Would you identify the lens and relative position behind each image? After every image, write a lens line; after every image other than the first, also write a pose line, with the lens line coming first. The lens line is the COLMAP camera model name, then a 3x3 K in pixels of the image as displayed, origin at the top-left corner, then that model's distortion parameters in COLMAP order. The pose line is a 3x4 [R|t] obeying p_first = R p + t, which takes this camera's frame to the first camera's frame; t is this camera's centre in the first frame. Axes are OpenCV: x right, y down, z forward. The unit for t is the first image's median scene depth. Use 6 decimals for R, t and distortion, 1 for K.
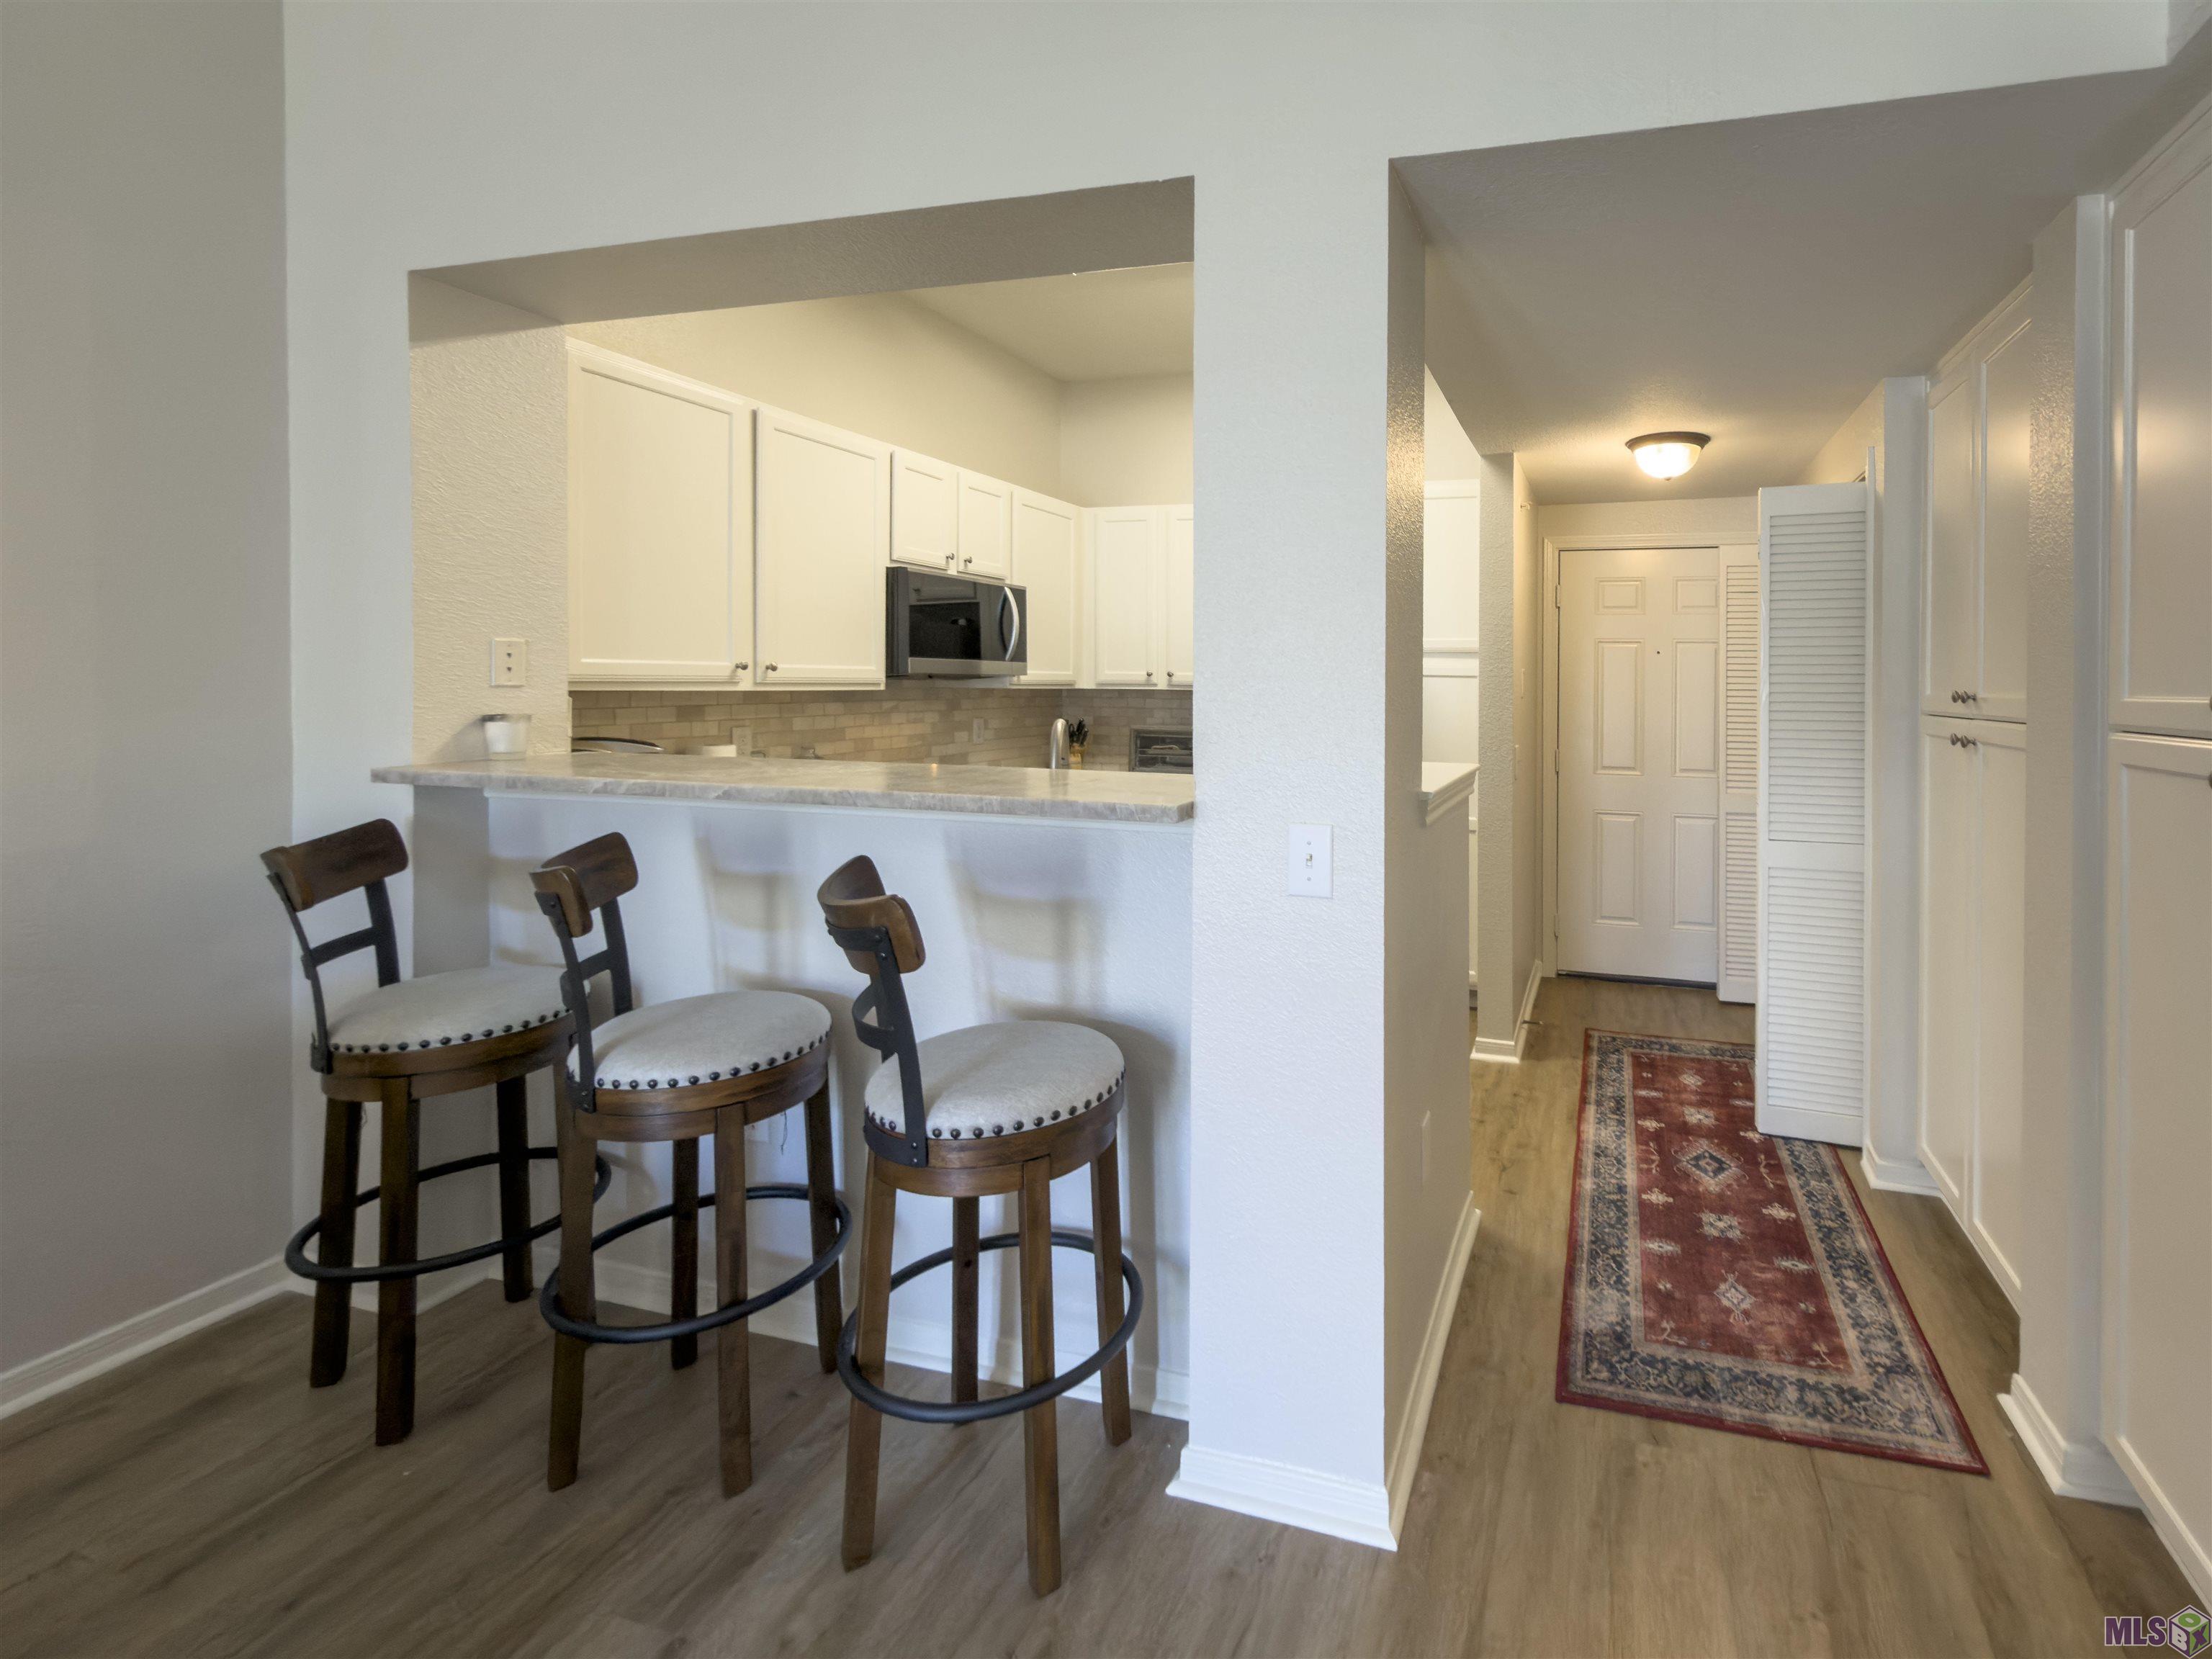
lens RADIAL K [[1003.8, 0, 1330.0], [0, 1003.8, 703.0], [0, 0, 1]] dist [0.005133, 0.000007]
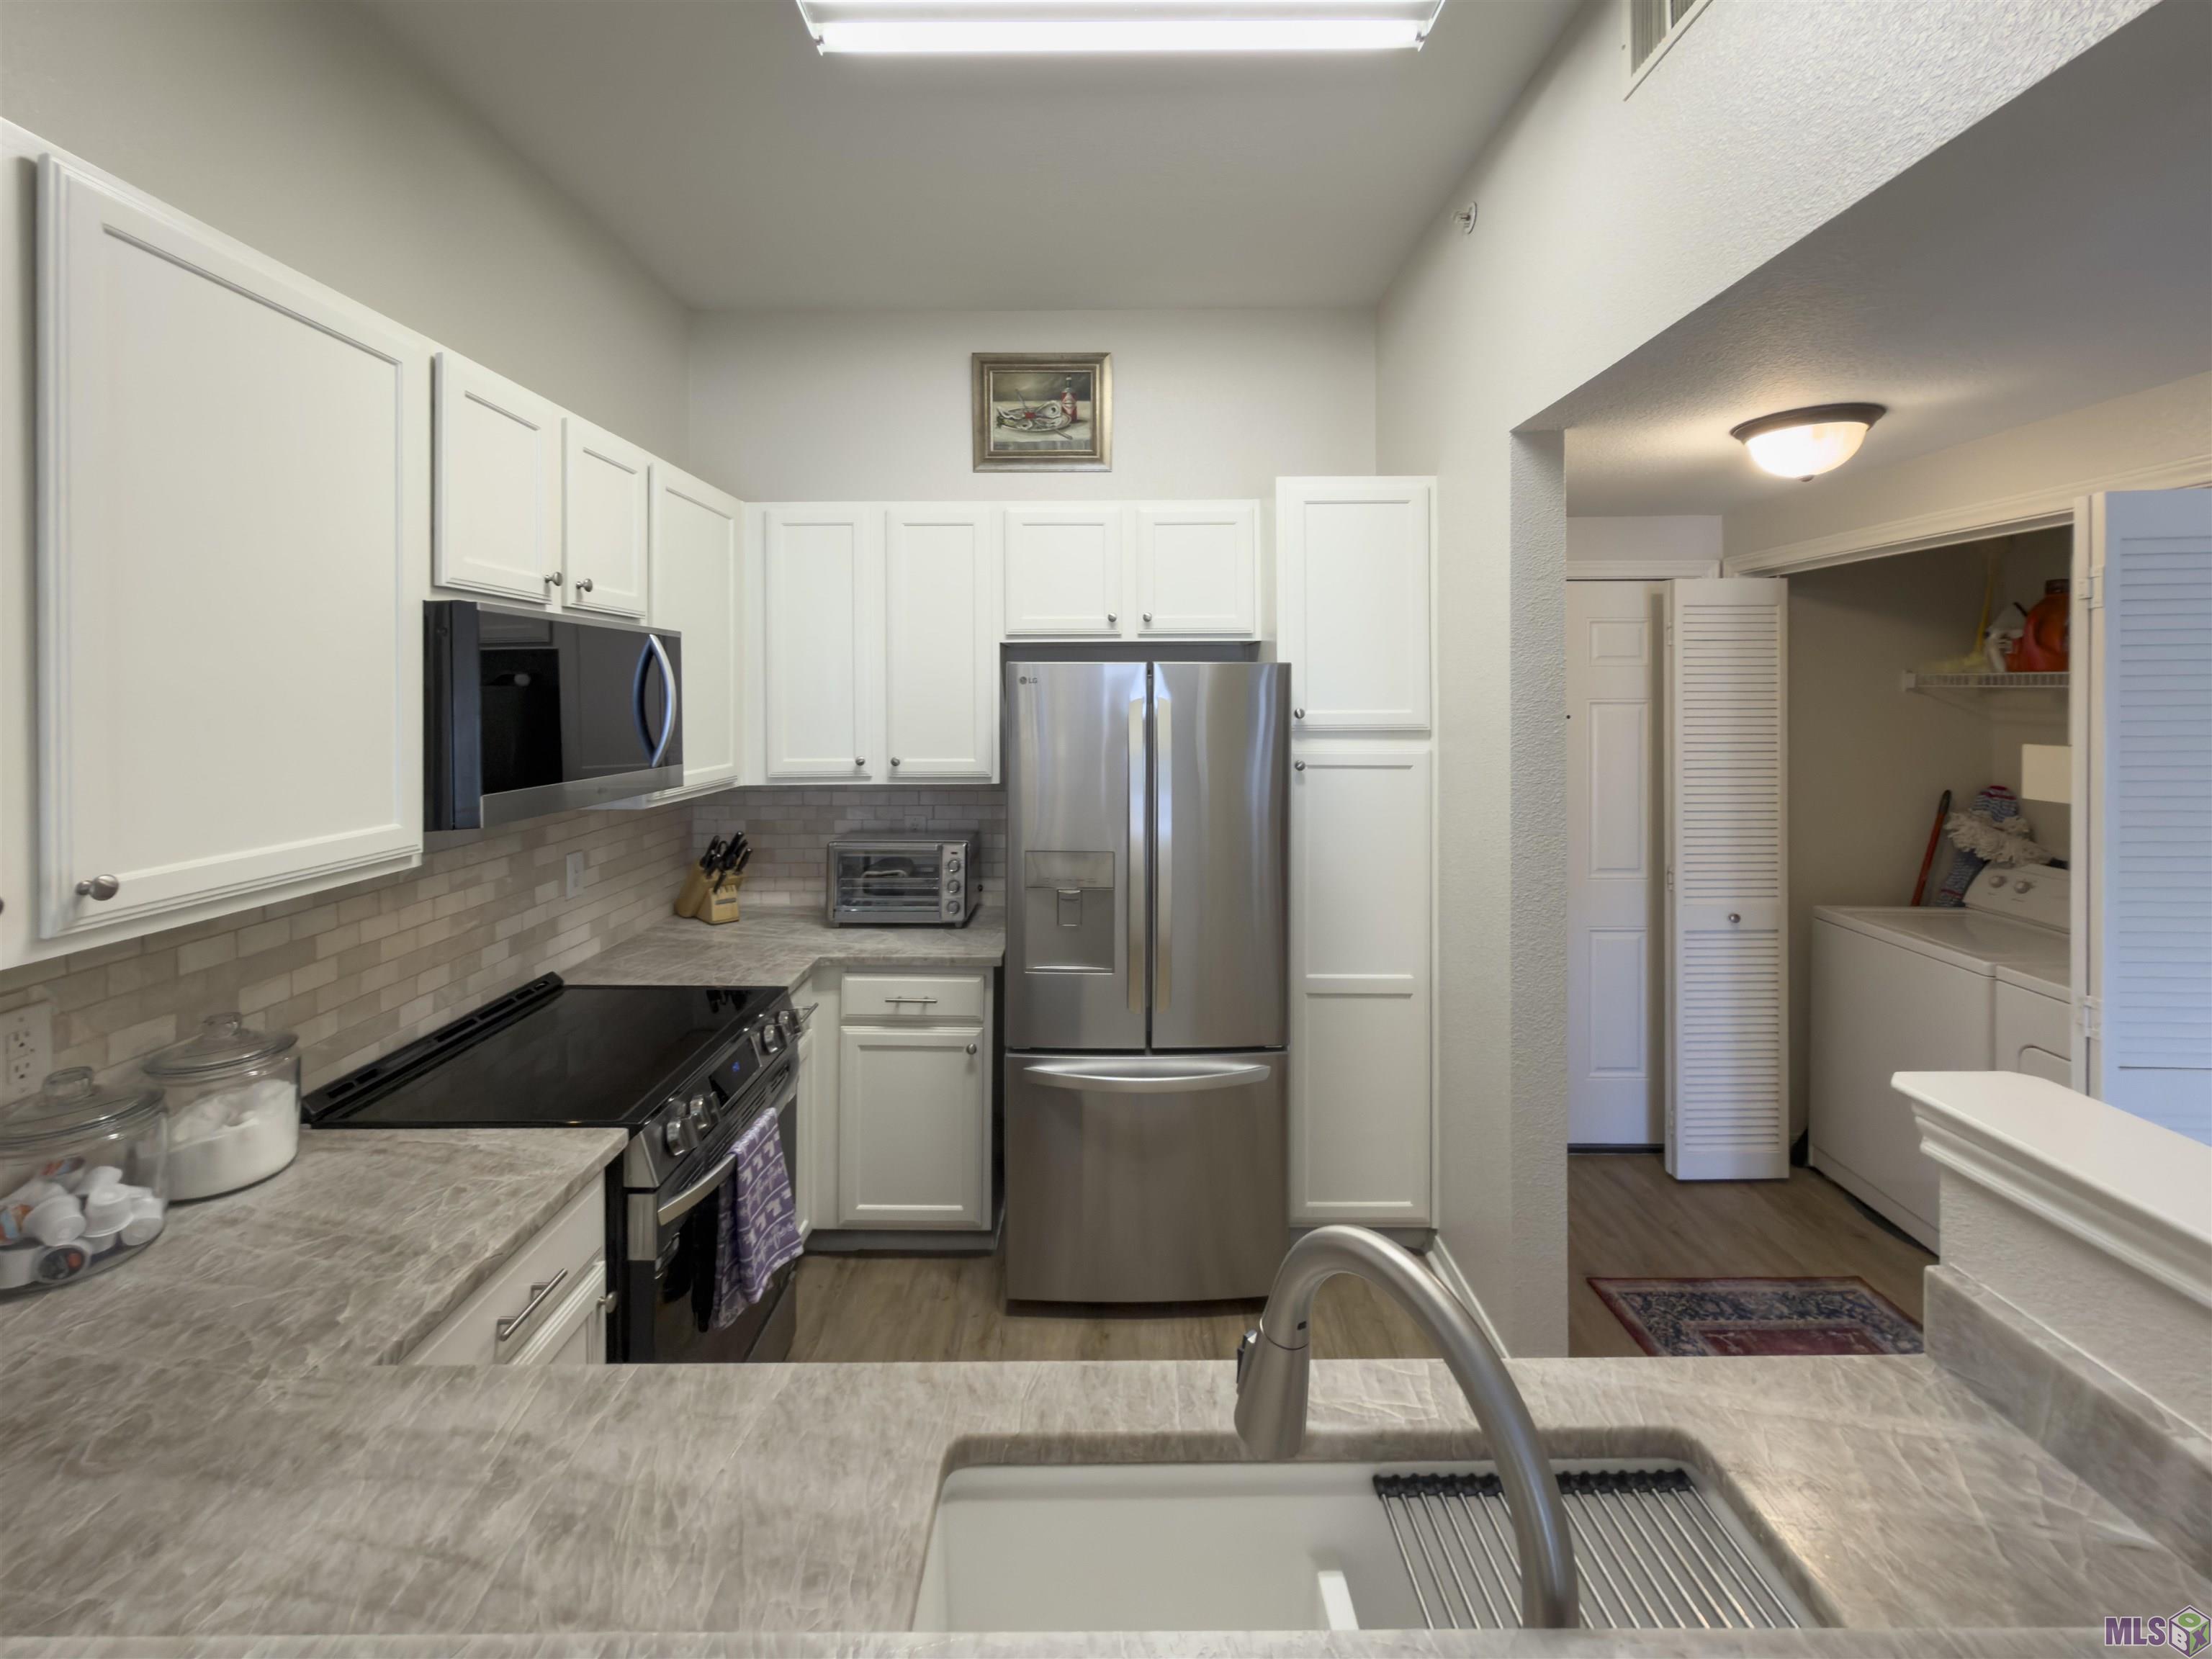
lens RADIAL K [[960.2, 0, 1111.4], [0, 960.2, 696.8], [0, 0, 1]] dist [-0.001375, -0.000142]
pose [[0.964583, -0.012134, 0.263499, -0.247908], [0.017256, 0.999704, -0.017133, -0.076883], [-0.263214, 0.021073, 0.964507, 0.480949]]
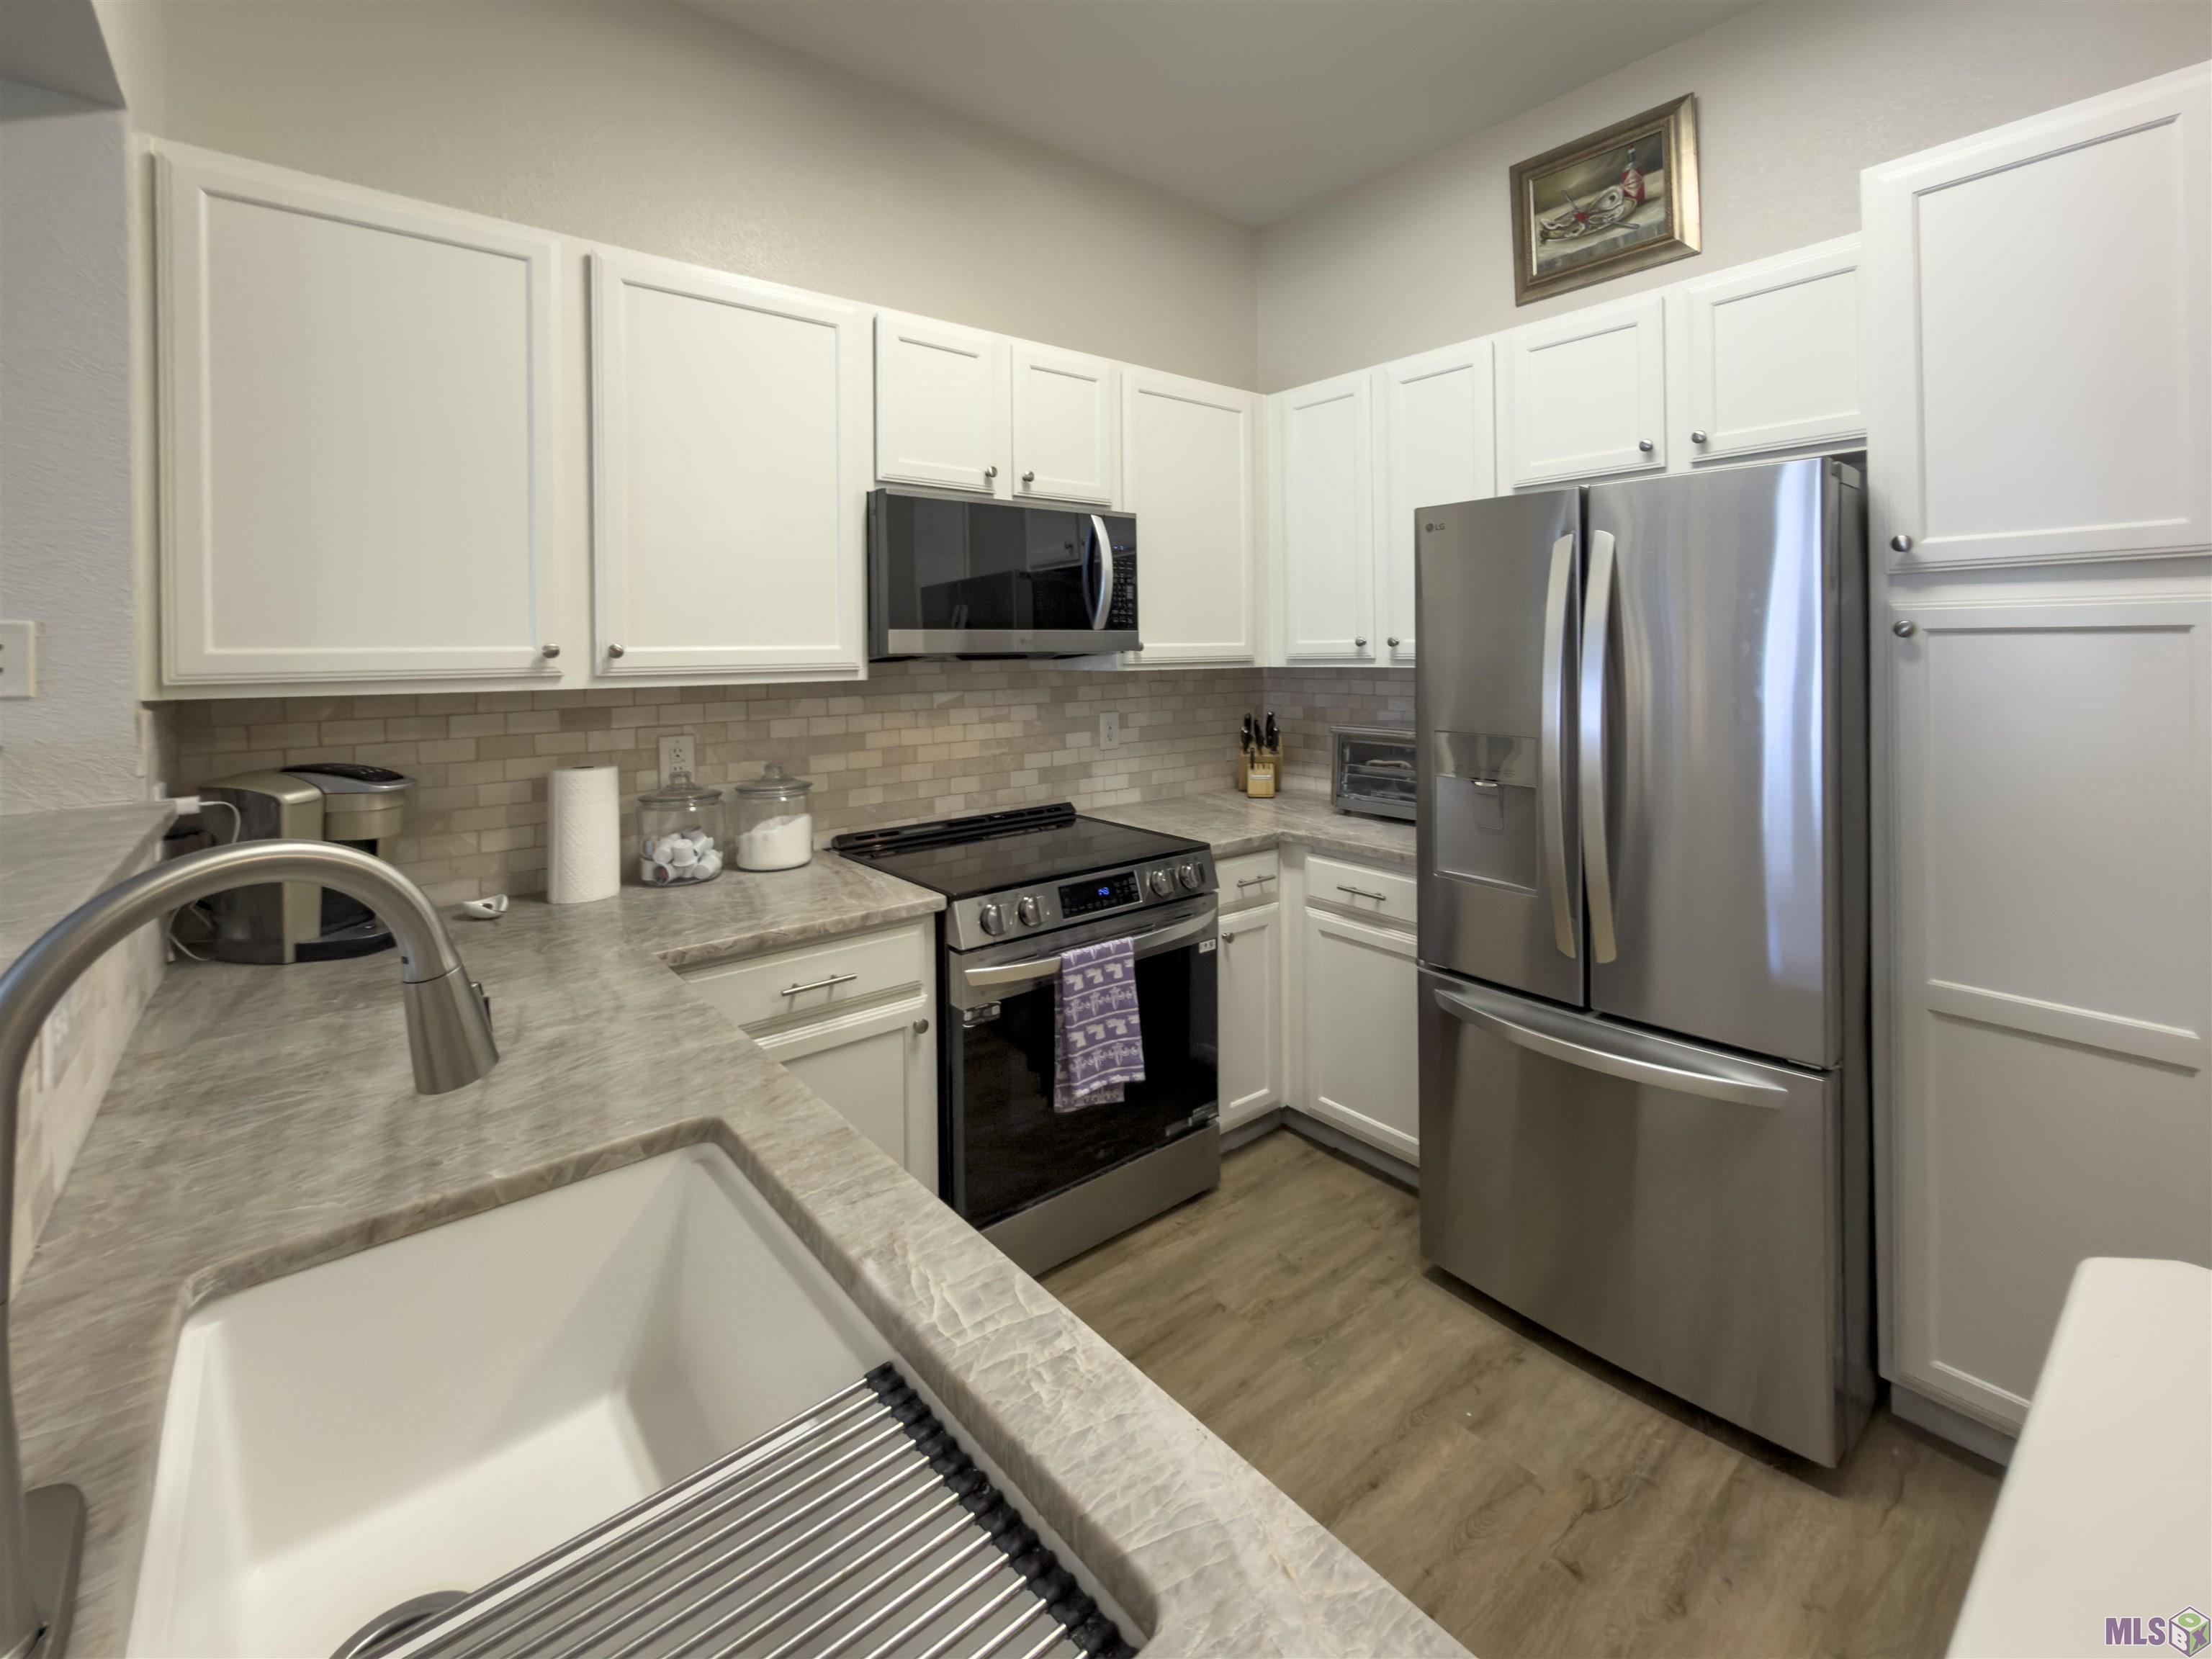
lens RADIAL K [[960.2, 0, 1088.6], [0, 960.2, 641.5], [0, 0, 1]] dist [-0.001375, -0.000142]
pose [[0.811497, -0.023047, -0.583902, 0.036927], [0.007265, 0.999543, -0.029355, -0.018506], [0.584312, 0.019579, 0.811293, 0.570213]]
